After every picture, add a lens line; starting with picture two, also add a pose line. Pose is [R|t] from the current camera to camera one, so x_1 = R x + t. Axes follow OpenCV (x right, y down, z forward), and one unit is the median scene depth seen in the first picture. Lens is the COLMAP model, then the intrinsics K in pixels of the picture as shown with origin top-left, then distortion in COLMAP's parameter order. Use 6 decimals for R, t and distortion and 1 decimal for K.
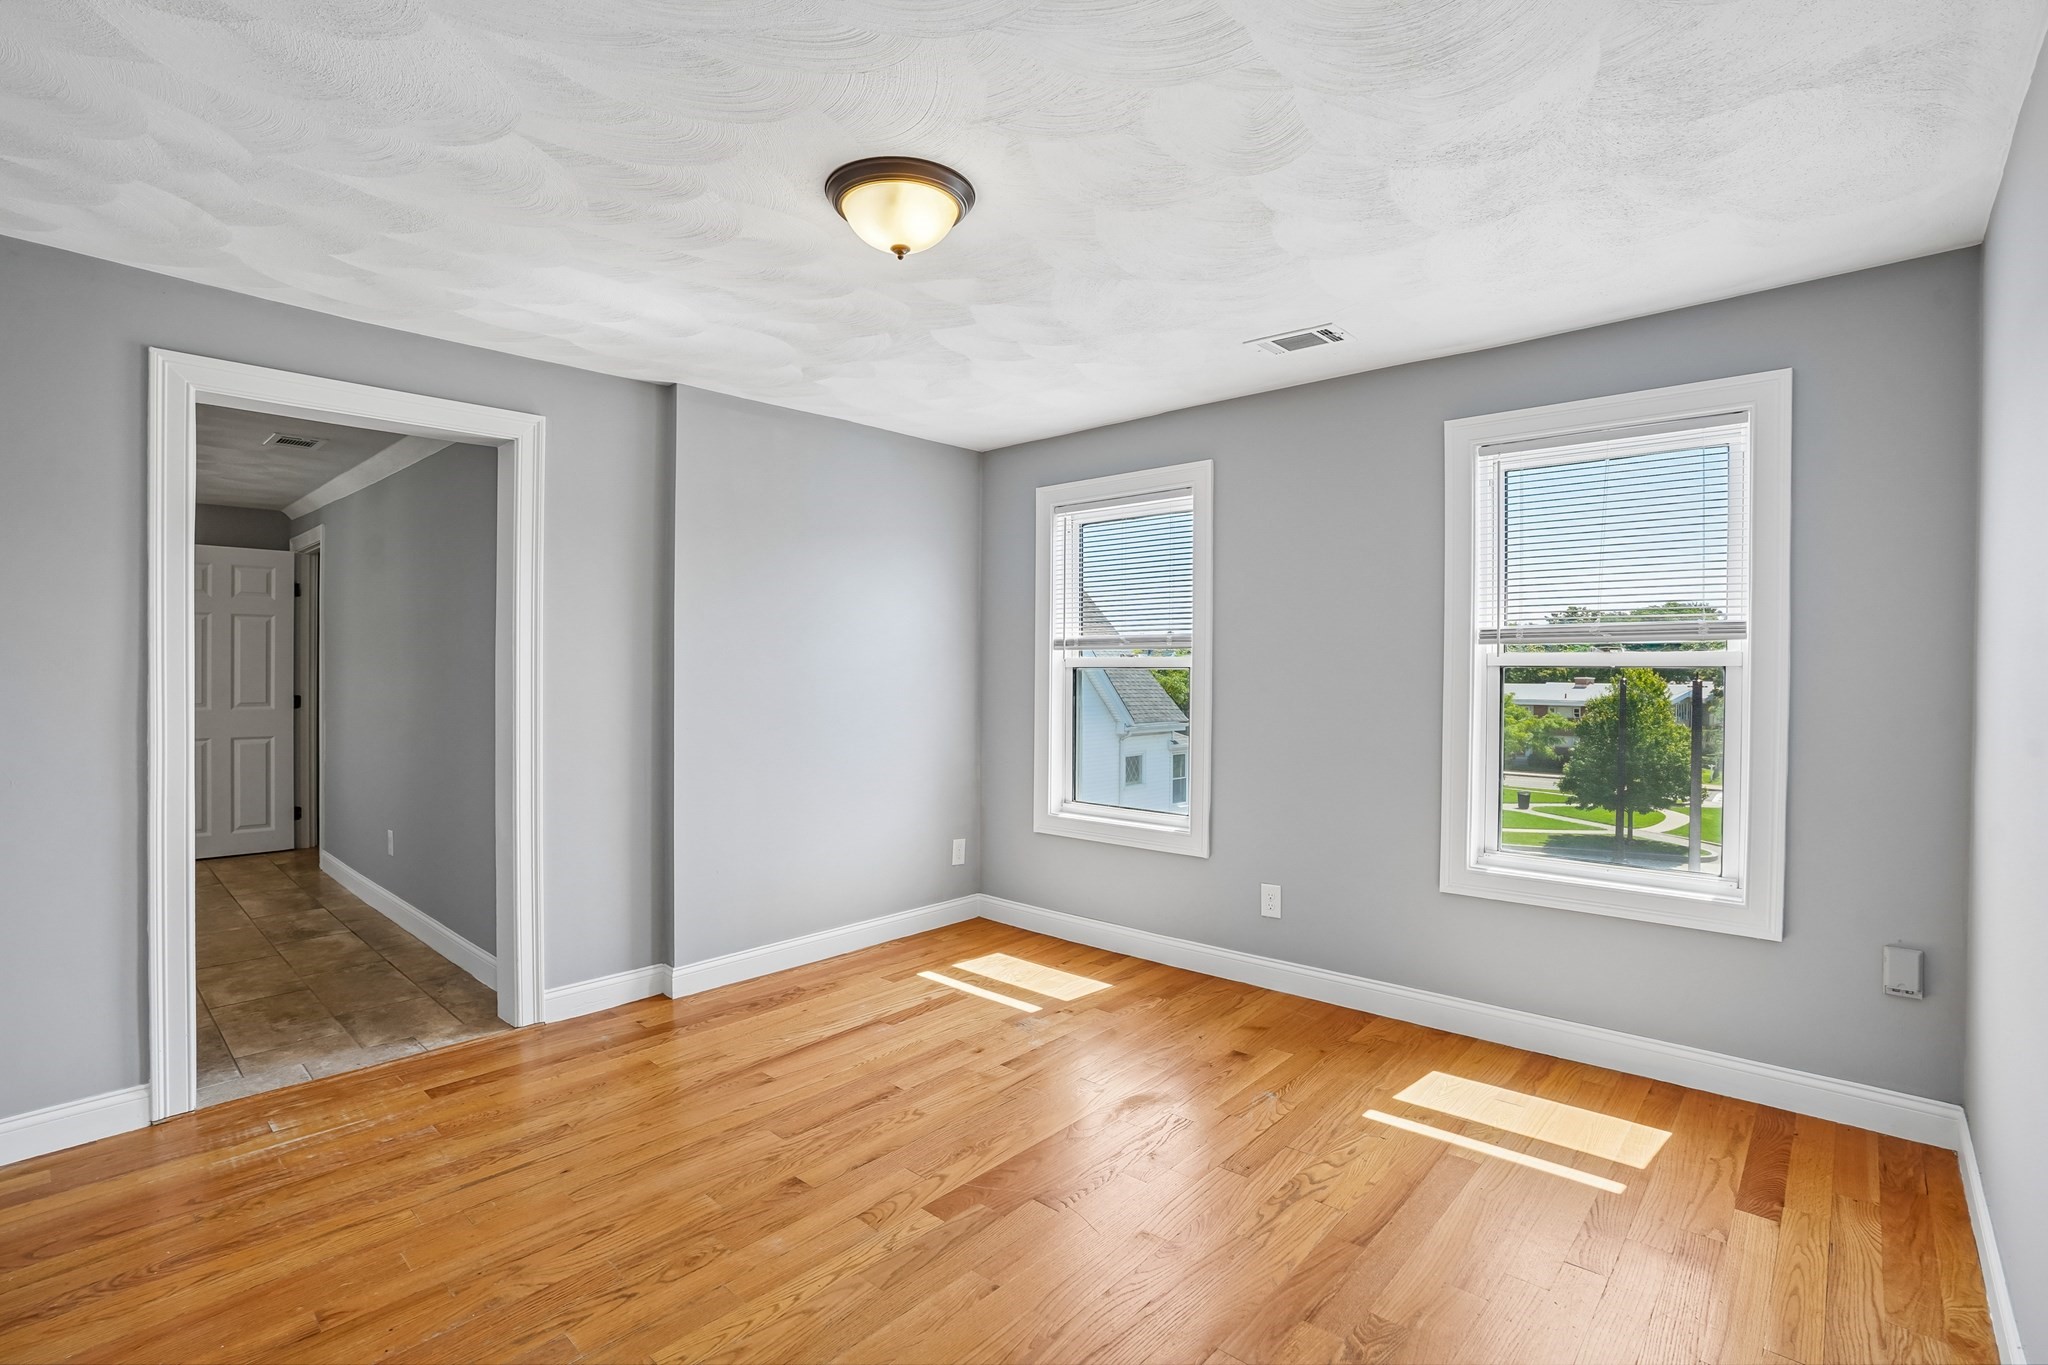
lens RADIAL K [[946.4, 0, 1017.8], [0, 946.4, 676.5], [0, 0, 1]] dist [-0.073284, 0.028413]
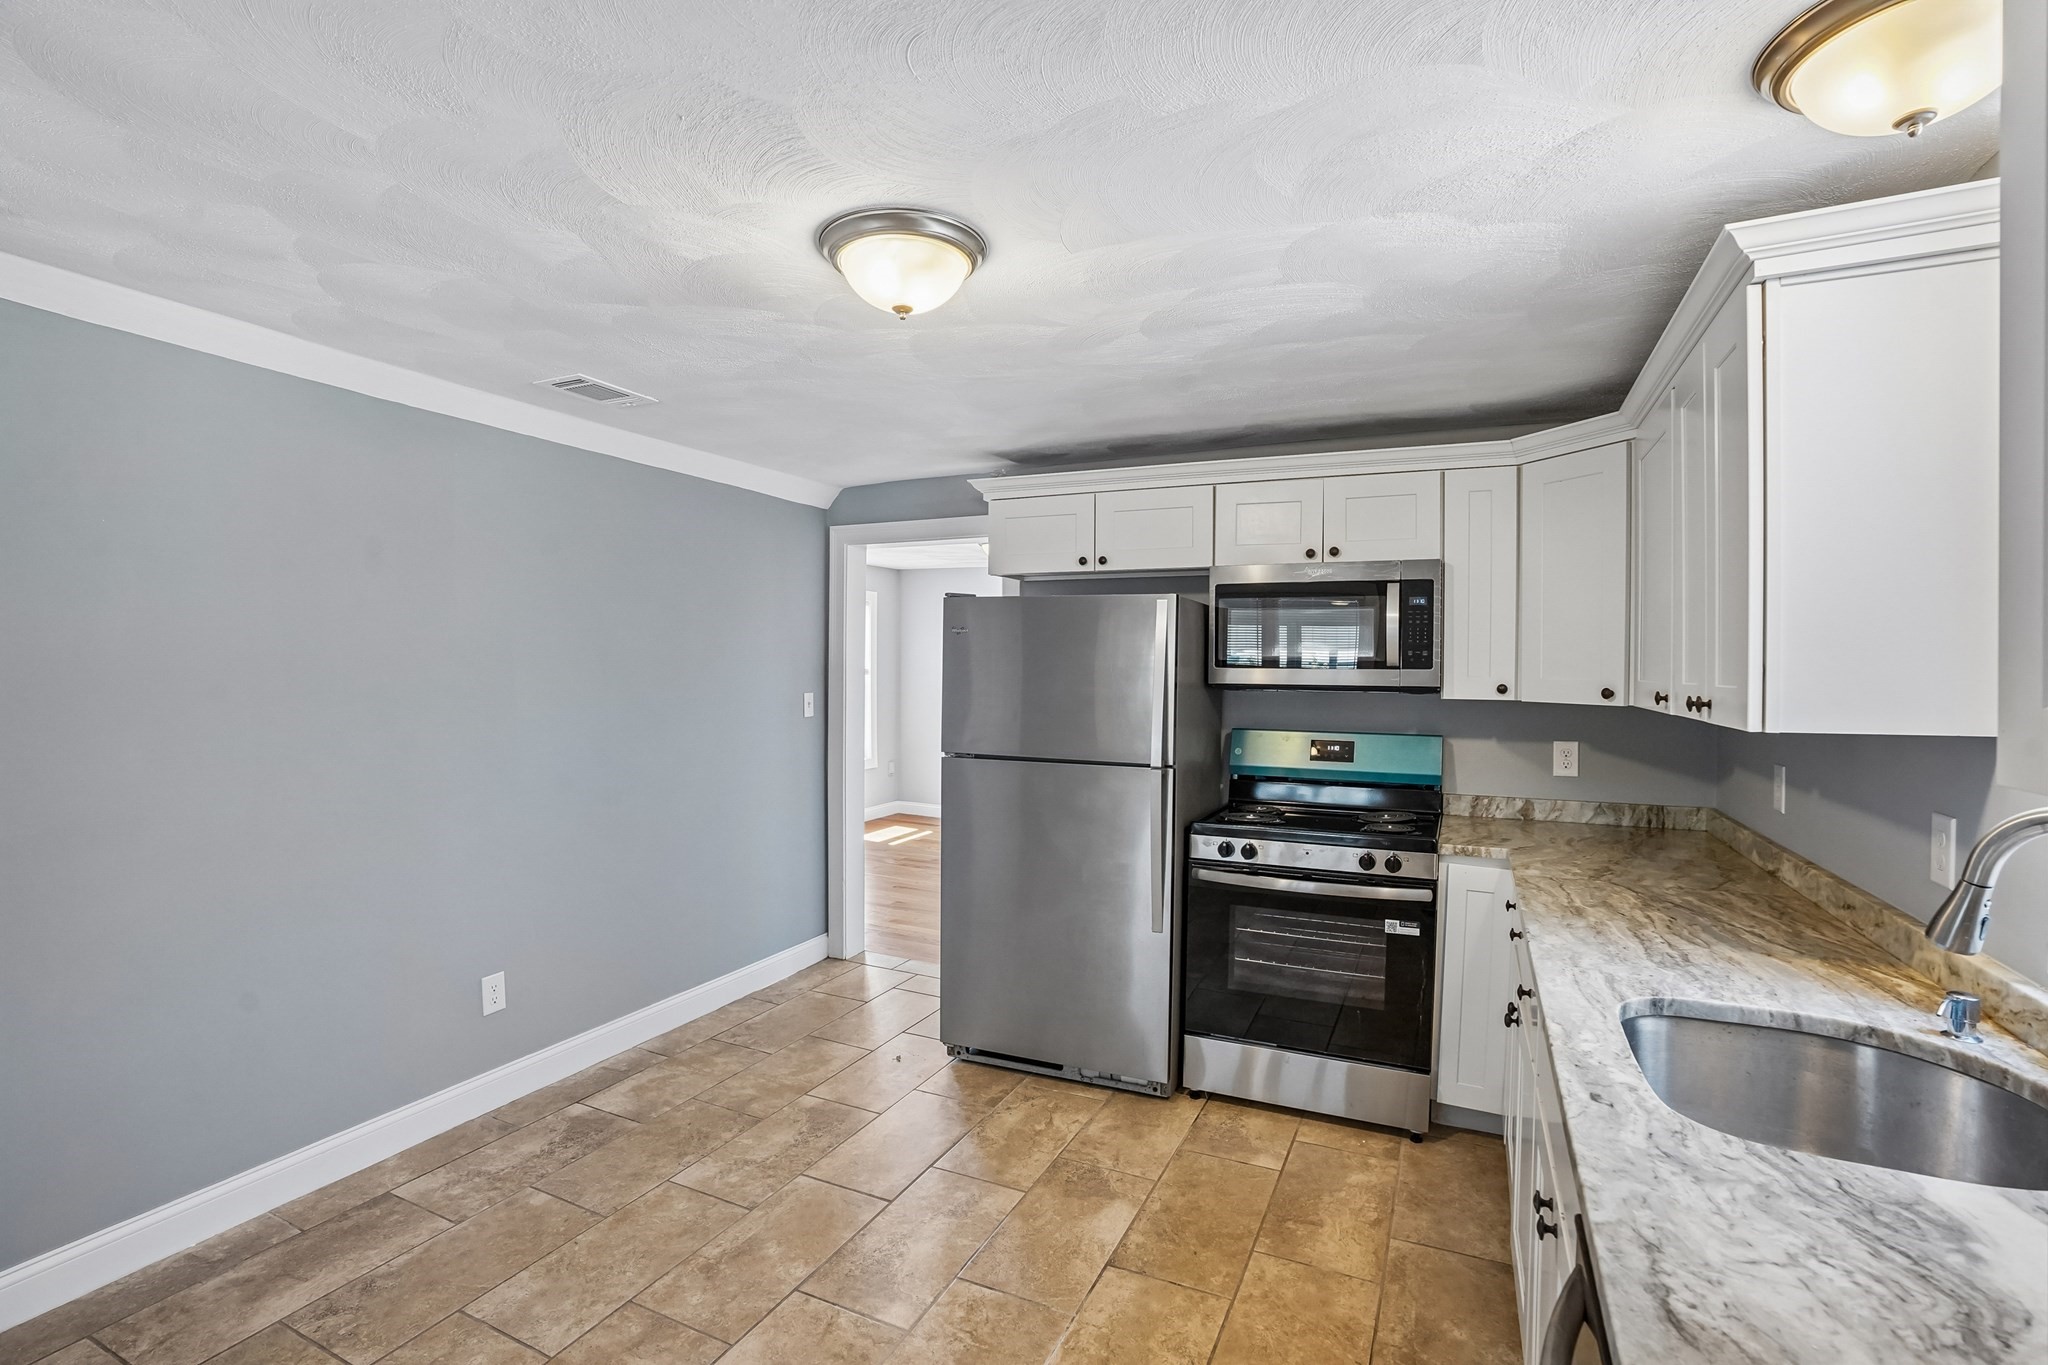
lens RADIAL K [[946.4, 0, 1017.8], [0, 946.4, 676.5], [0, 0, 1]] dist [-0.073284, 0.028413]
pose [[-0.291675, -0.014085, 0.956414, -2.884349], [0.001176, 0.999886, 0.015084, -0.104665], [-0.956517, 0.005524, -0.291625, 1.705147]]
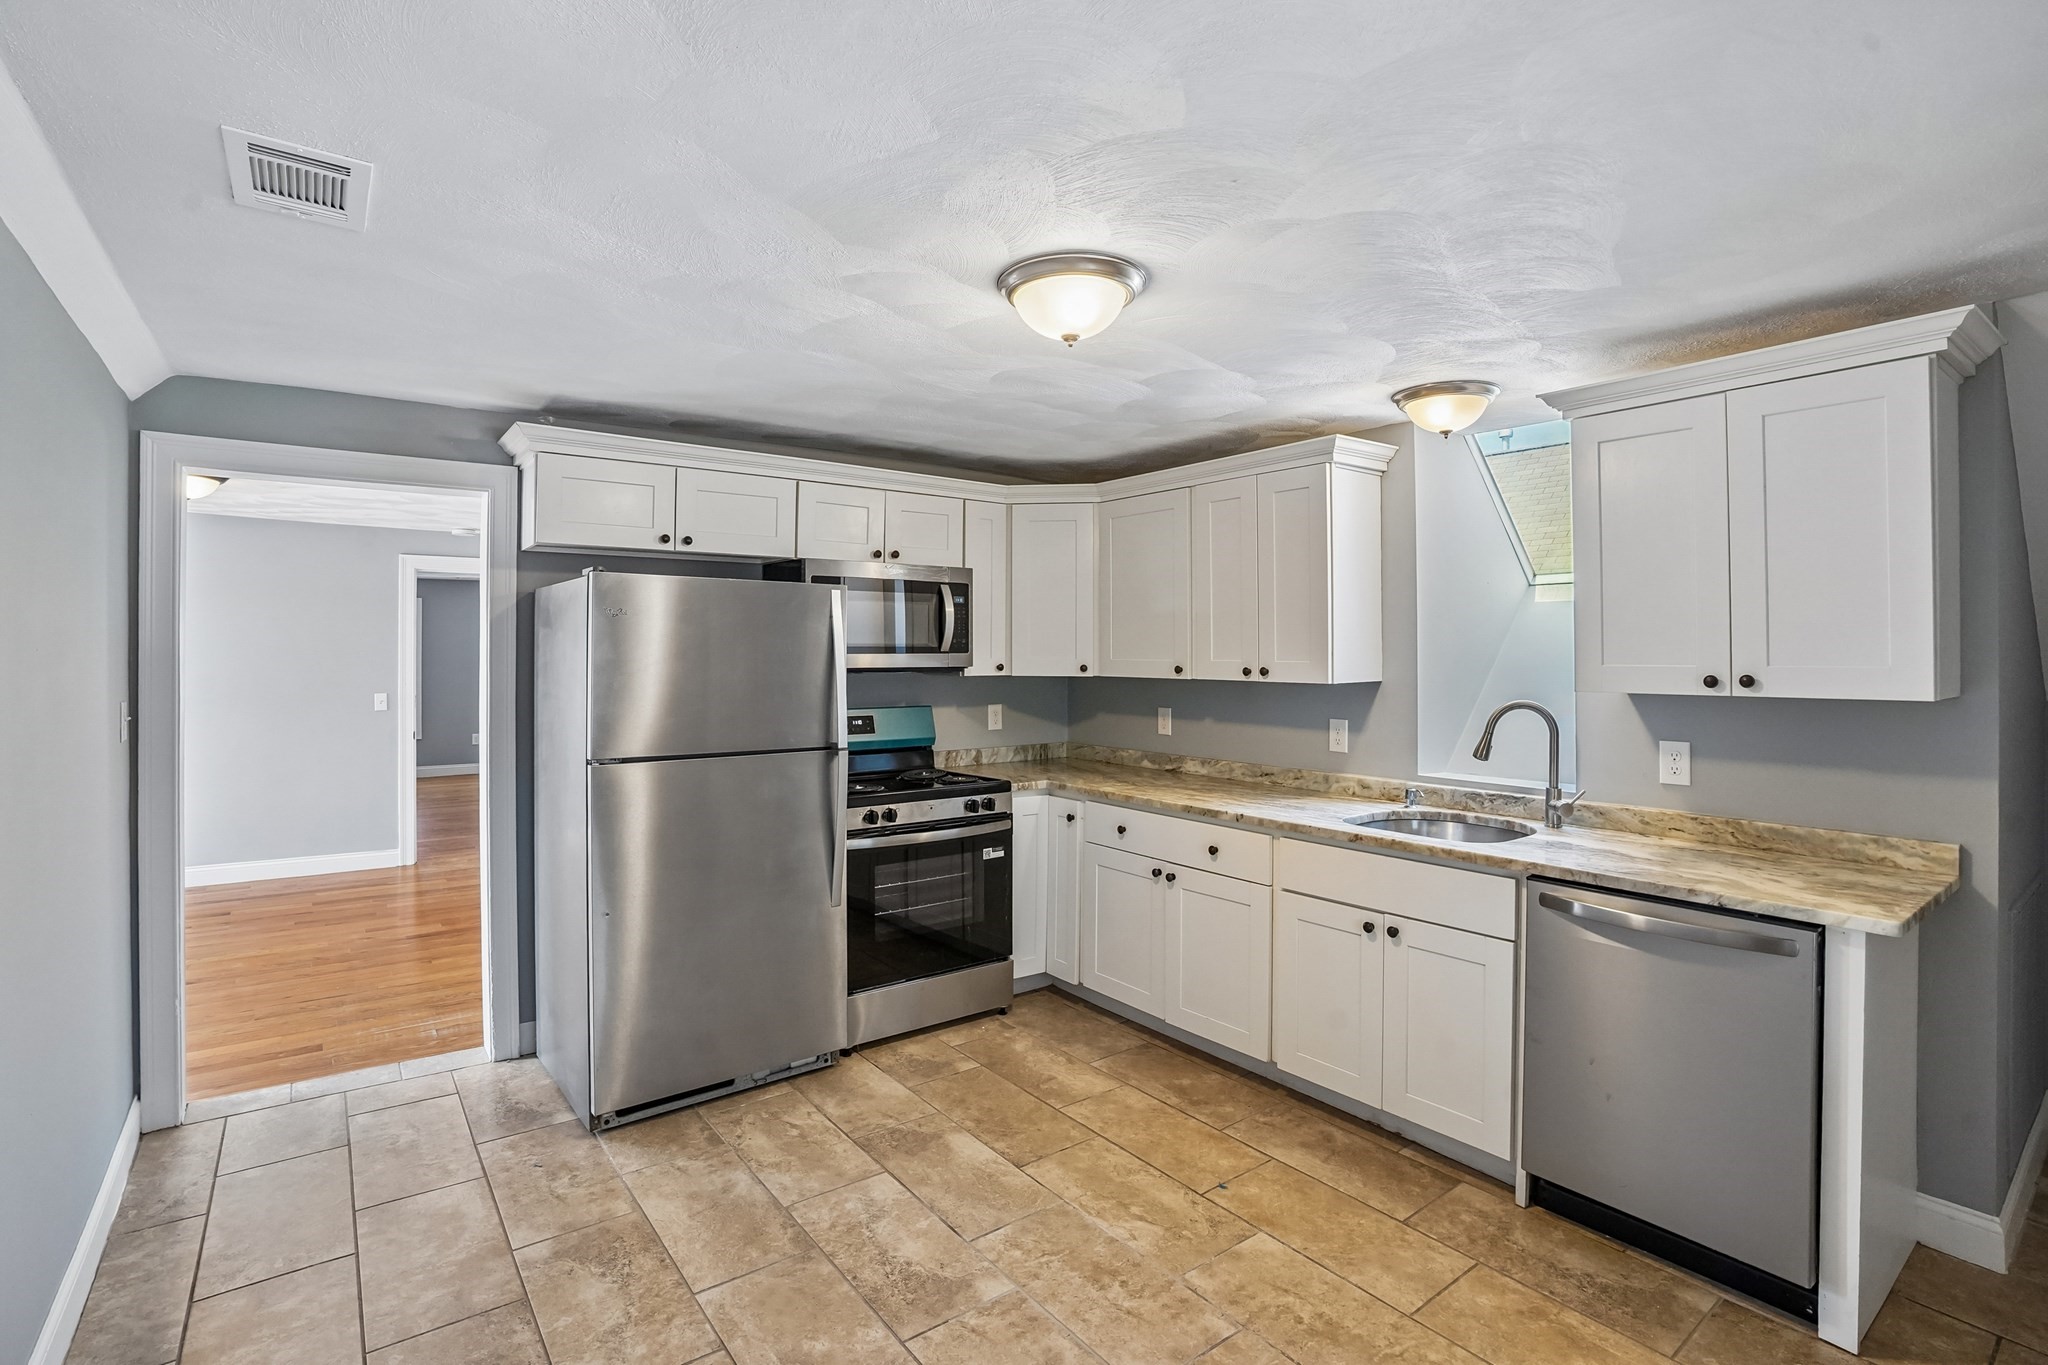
lens RADIAL K [[962.5, 0, 1018.6], [0, 962.5, 640.5], [0, 0, 1]] dist [-0.072595, 0.027666]
pose [[-0.983199, 0.001032, 0.182536, -2.184492], [0.000677, 0.999998, -0.002009, -0.114351], [-0.182538, -0.001852, -0.983197, 2.494026]]
